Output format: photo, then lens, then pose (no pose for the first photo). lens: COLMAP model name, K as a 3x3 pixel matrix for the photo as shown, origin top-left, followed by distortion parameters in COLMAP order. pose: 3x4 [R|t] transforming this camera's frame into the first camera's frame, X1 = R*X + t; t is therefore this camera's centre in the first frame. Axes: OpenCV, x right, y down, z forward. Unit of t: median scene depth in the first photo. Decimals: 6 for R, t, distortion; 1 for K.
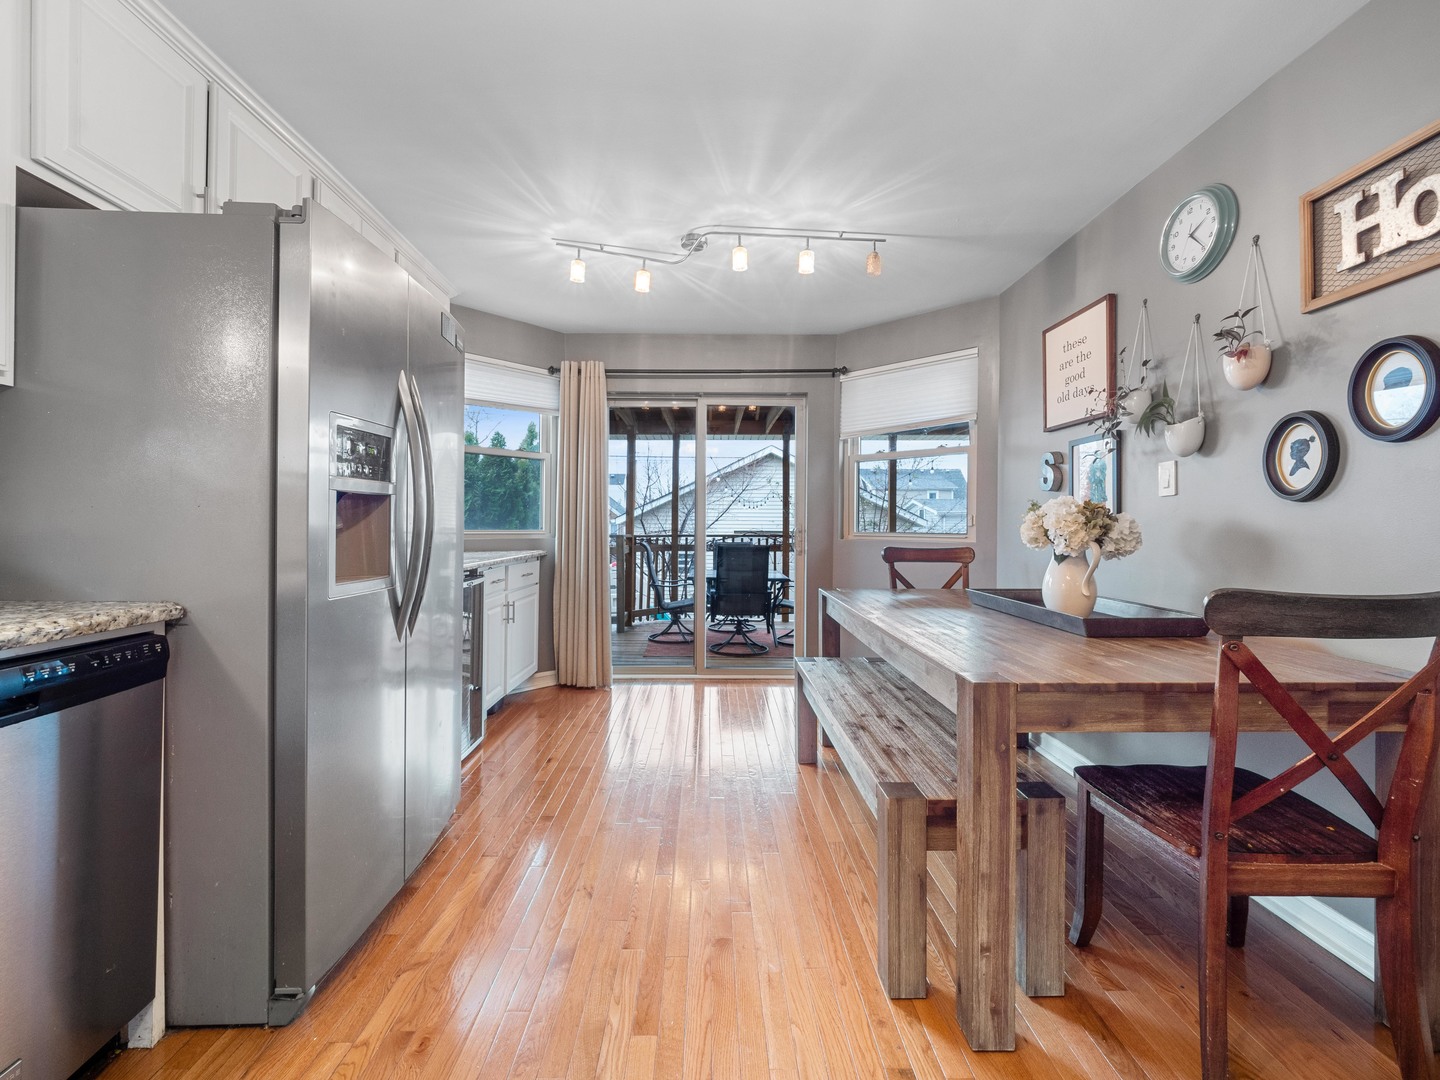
lens RADIAL K [[615.9, 0, 717.0], [0, 615.9, 526.1], [0, 0, 1]] dist [0.015423, -0.005227]
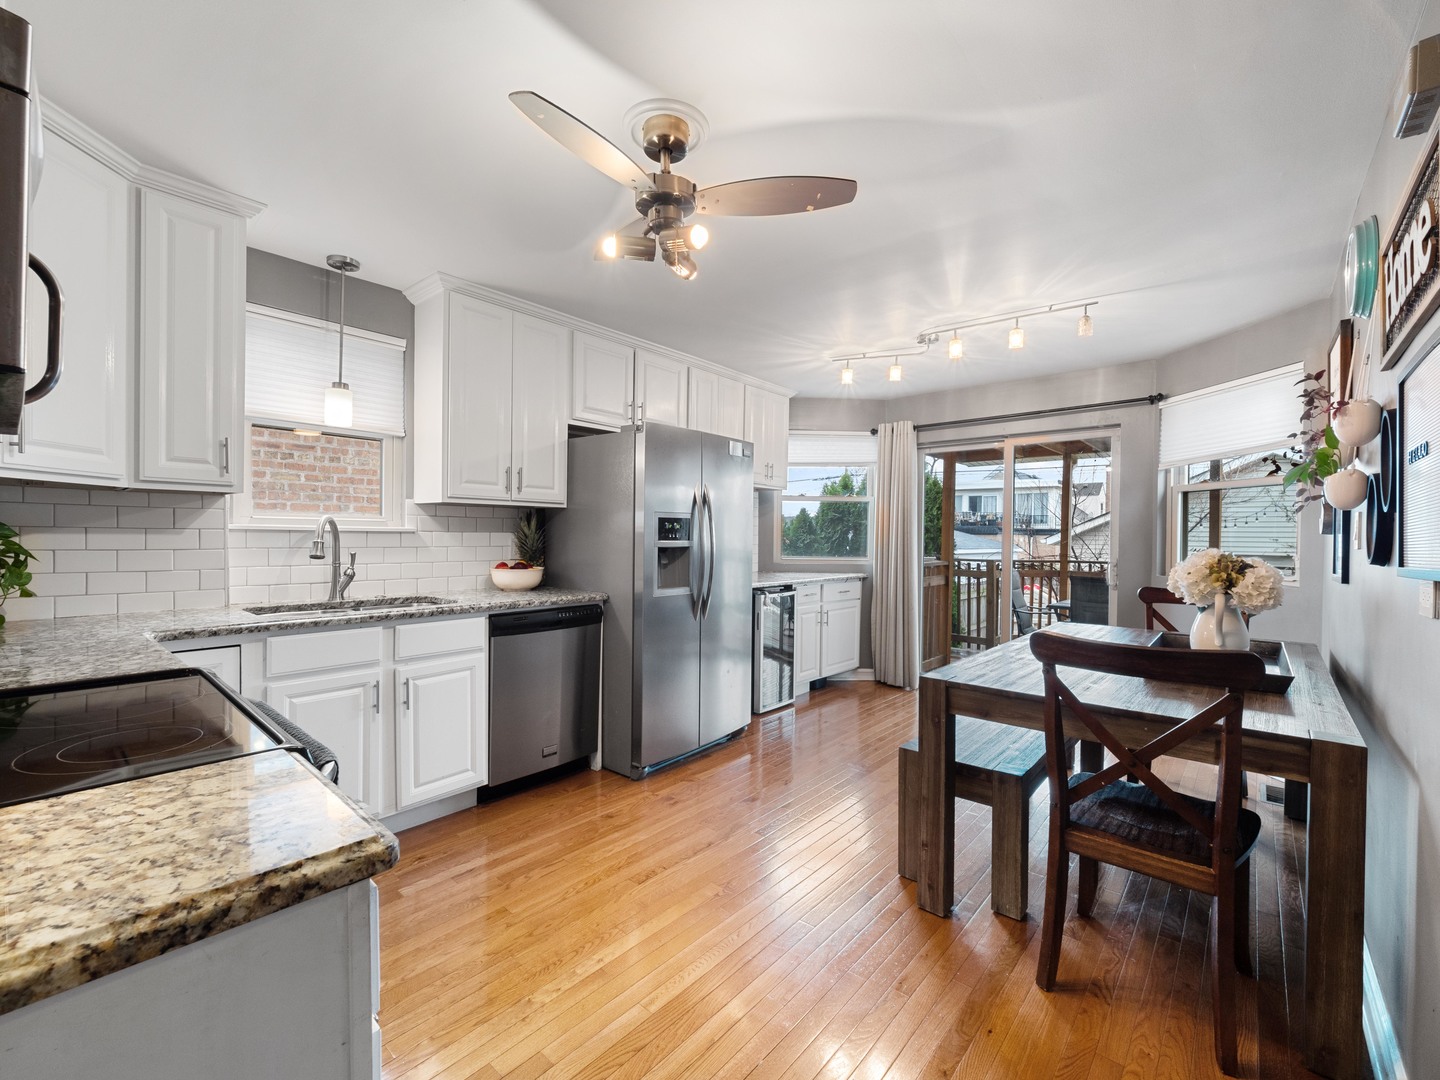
lens RADIAL K [[615.9, 0, 711.2], [0, 615.9, 535.4], [0, 0, 1]] dist [0.015423, -0.005227]
pose [[0.748583, 0.002175, -0.663038, 0.755534], [-0.008410, 0.999945, -0.006215, -0.067052], [0.662988, 0.010229, 0.748560, -0.392129]]
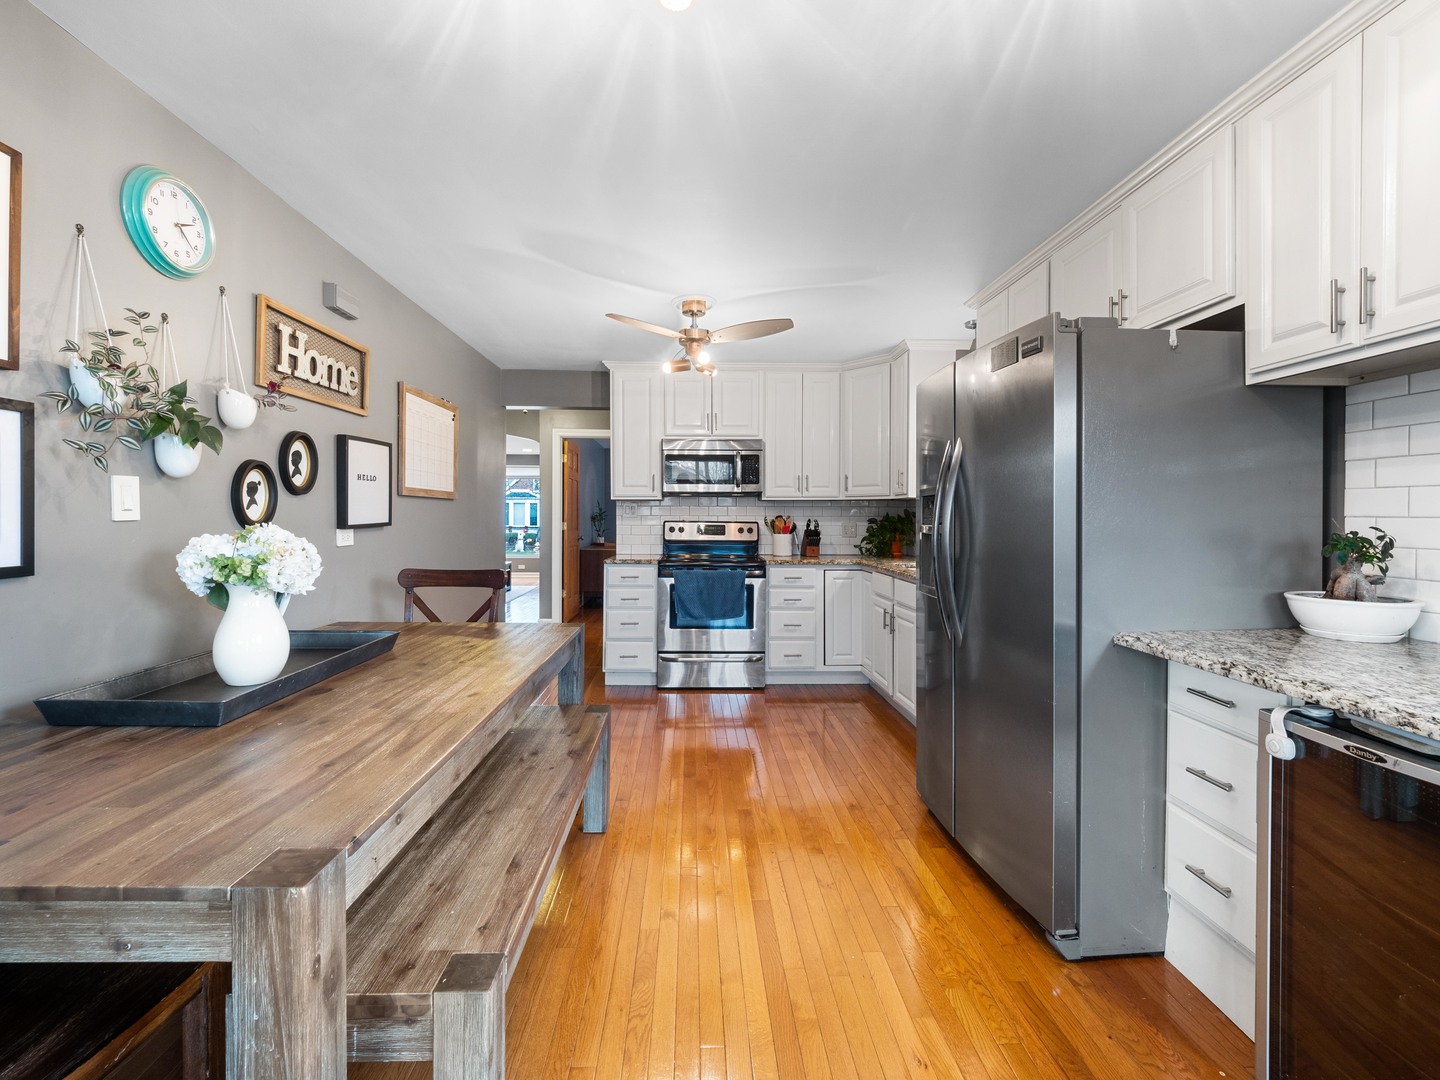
lens RADIAL K [[615.9, 0, 717.9], [0, 615.9, 526.5], [0, 0, 1]] dist [0.015423, -0.005227]
pose [[-0.999784, -0.001734, -0.020695, 0.012131], [-0.002096, 0.999845, 0.017469, -0.051802], [0.020661, 0.017509, -0.999633, 1.657521]]
